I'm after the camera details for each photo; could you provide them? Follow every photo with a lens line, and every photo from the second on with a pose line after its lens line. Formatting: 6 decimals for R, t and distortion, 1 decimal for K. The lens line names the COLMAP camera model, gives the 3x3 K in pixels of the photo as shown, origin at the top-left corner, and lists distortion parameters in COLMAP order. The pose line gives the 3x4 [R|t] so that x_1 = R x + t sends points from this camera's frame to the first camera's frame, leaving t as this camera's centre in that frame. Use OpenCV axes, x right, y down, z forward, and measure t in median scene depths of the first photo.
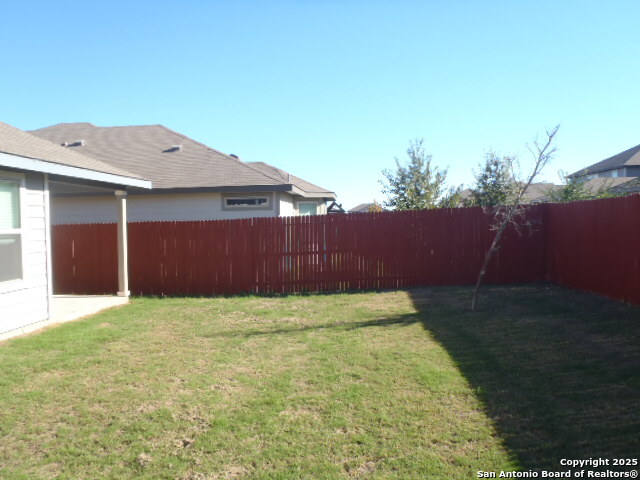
lens RADIAL K [[539.0, 0, 319.7], [0, 539.0, 238.5], [0, 0, 1]] dist [-0.053320, 0.022706]
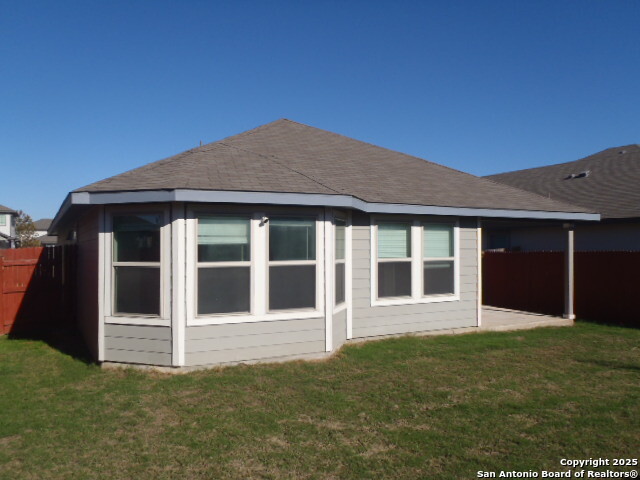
lens RADIAL K [[539.0, 0, 318.0], [0, 539.0, 241.0], [0, 0, 1]] dist [-0.053320, 0.022706]
pose [[0.527221, 0.007511, -0.849695, 0.389652], [-0.035047, 0.999302, -0.012912, -0.026606], [0.849005, 0.036586, 0.527116, -0.032745]]
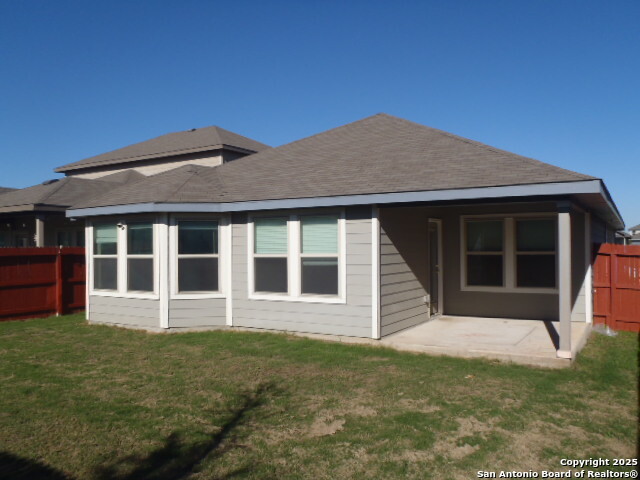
lens RADIAL K [[539.0, 0, 324.0], [0, 539.0, 237.2], [0, 0, 1]] dist [-0.053320, 0.022706]
pose [[-0.441974, 0.016326, -0.896879, 0.488184], [-0.007131, 0.999739, 0.021713, -0.073278], [0.896999, 0.015993, -0.441742, 1.352681]]
